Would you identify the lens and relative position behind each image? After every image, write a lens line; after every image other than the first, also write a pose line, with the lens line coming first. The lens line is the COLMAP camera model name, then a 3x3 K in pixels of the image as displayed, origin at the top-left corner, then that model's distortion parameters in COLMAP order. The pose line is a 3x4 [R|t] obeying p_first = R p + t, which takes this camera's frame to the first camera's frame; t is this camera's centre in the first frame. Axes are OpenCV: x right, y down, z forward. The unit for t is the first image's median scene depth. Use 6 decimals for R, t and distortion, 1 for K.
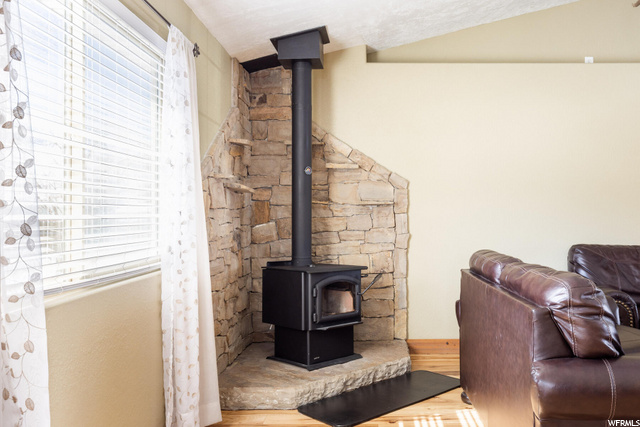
lens RADIAL K [[550.4, 0, 367.8], [0, 550.4, 210.3], [0, 0, 1]] dist [0.009188, -0.008633]
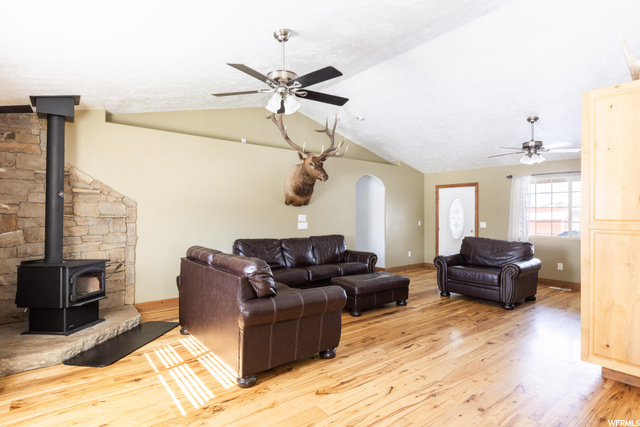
lens RADIAL K [[336.3, 0, 321.0], [0, 336.3, 213.0], [0, 0, 1]] dist [0.000830, 0.000005]
pose [[0.788594, 0.011674, 0.614803, -0.116042], [-0.011705, 0.999924, -0.003974, -0.029245], [-0.614802, -0.004062, 0.788671, -0.086788]]
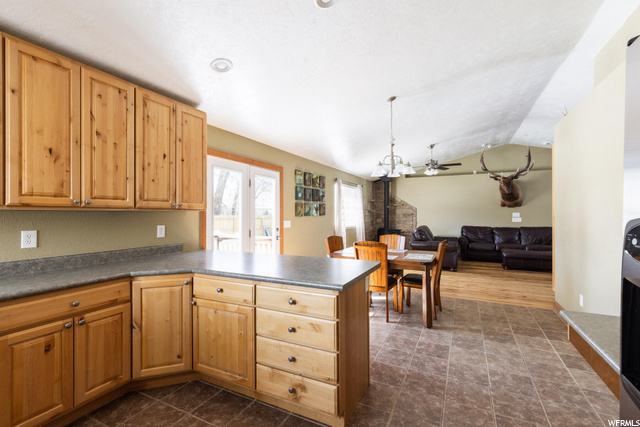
lens RADIAL K [[286.0, 0, 322.4], [0, 286.0, 213.3], [0, 0, 1]] dist [0.006517, -0.001300]
pose [[0.894794, 0.000112, -0.446479, 0.439033], [0.001118, 0.999996, 0.002493, -0.028898], [0.446478, -0.002730, 0.894790, -1.243052]]
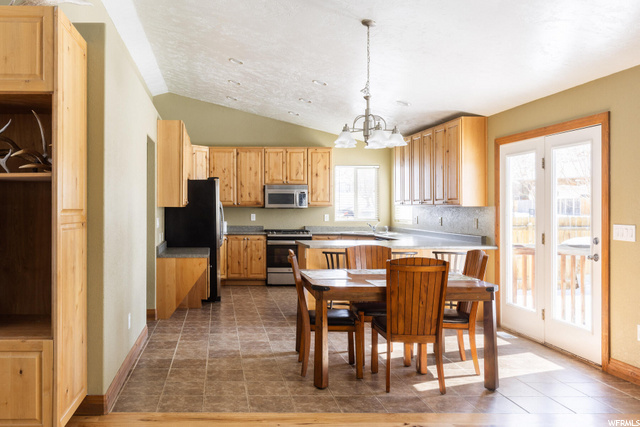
lens RADIAL K [[523.3, 0, 221.3], [0, 523.3, 204.0], [0, 0, 1]] dist [0.009143, -0.001646]
pose [[-0.999992, 0.000315, -0.003988, 0.528147], [0.000357, 0.999944, -0.010570, -0.024656], [0.003984, -0.010571, -0.999936, 0.804076]]
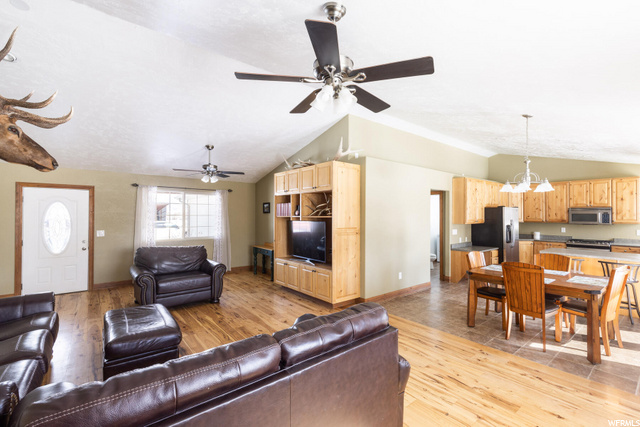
lens RADIAL K [[286.0, 0, 322.4], [0, 286.0, 213.5], [0, 0, 1]] dist [0.006517, -0.001300]
pose [[-0.626499, 0.006201, 0.779397, -0.098235], [-0.003861, 0.999931, -0.011059, -0.070350], [-0.779412, -0.009938, -0.626433, 0.853386]]
